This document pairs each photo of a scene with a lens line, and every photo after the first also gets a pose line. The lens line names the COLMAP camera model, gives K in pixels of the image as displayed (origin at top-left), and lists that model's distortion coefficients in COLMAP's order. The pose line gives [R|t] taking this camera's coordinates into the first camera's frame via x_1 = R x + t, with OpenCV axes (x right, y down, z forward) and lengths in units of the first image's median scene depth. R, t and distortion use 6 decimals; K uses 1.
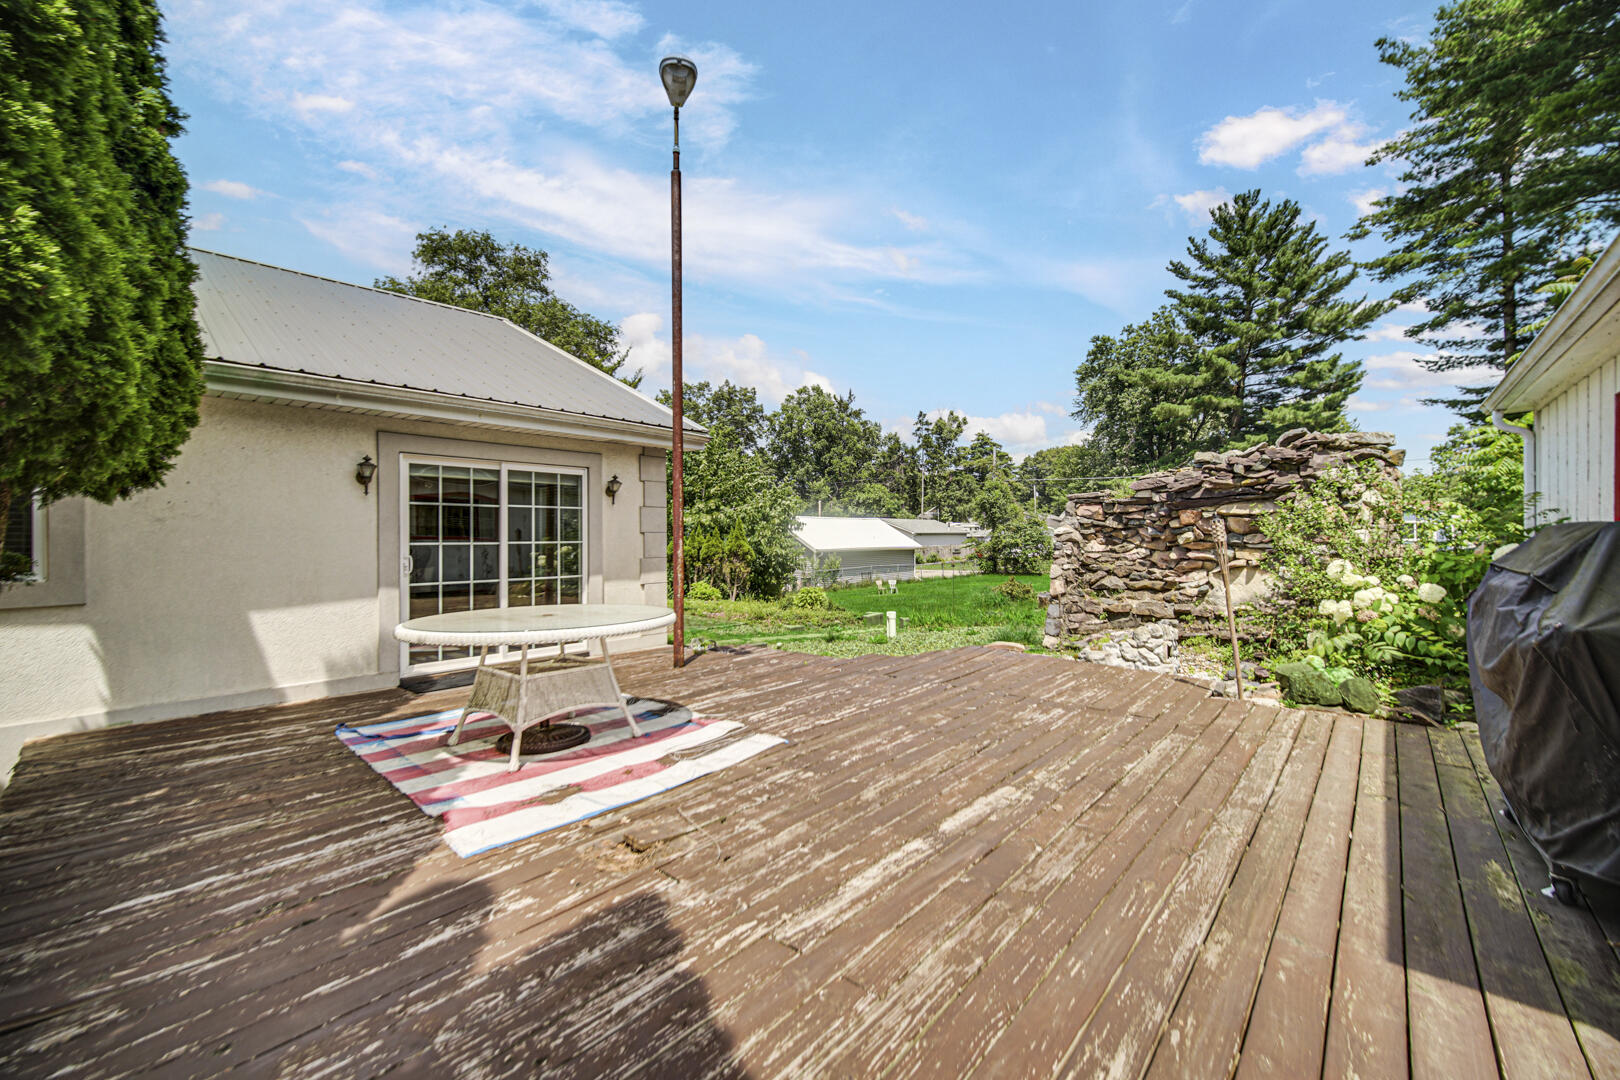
lens RADIAL K [[638.6, 0, 812.5], [0, 638.6, 532.7], [0, 0, 1]] dist [-0.002937, 0.000222]
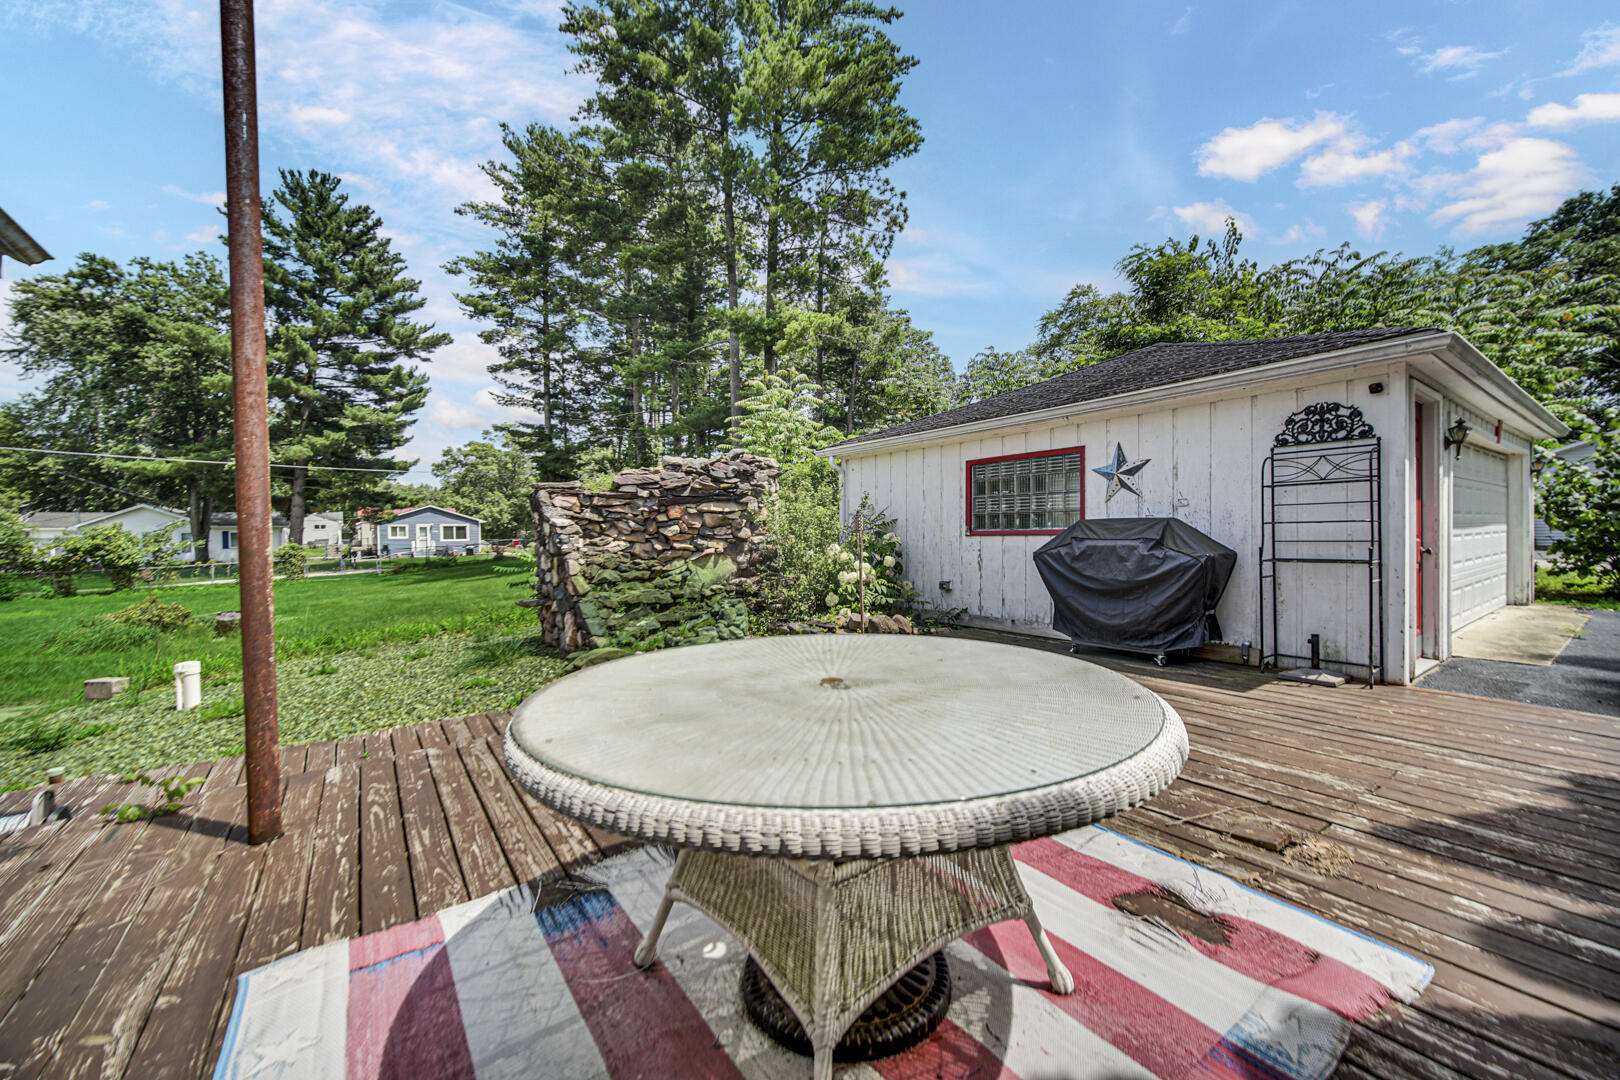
lens RADIAL K [[643.9, 0, 809.9], [0, 643.9, 532.2], [0, 0, 1]] dist [-0.001574, -0.000095]
pose [[0.224961, 0.006956, 0.974343, -0.083912], [-0.001007, 0.999976, -0.006906, 0.003381], [-0.974367, 0.000573, 0.224962, 0.091904]]
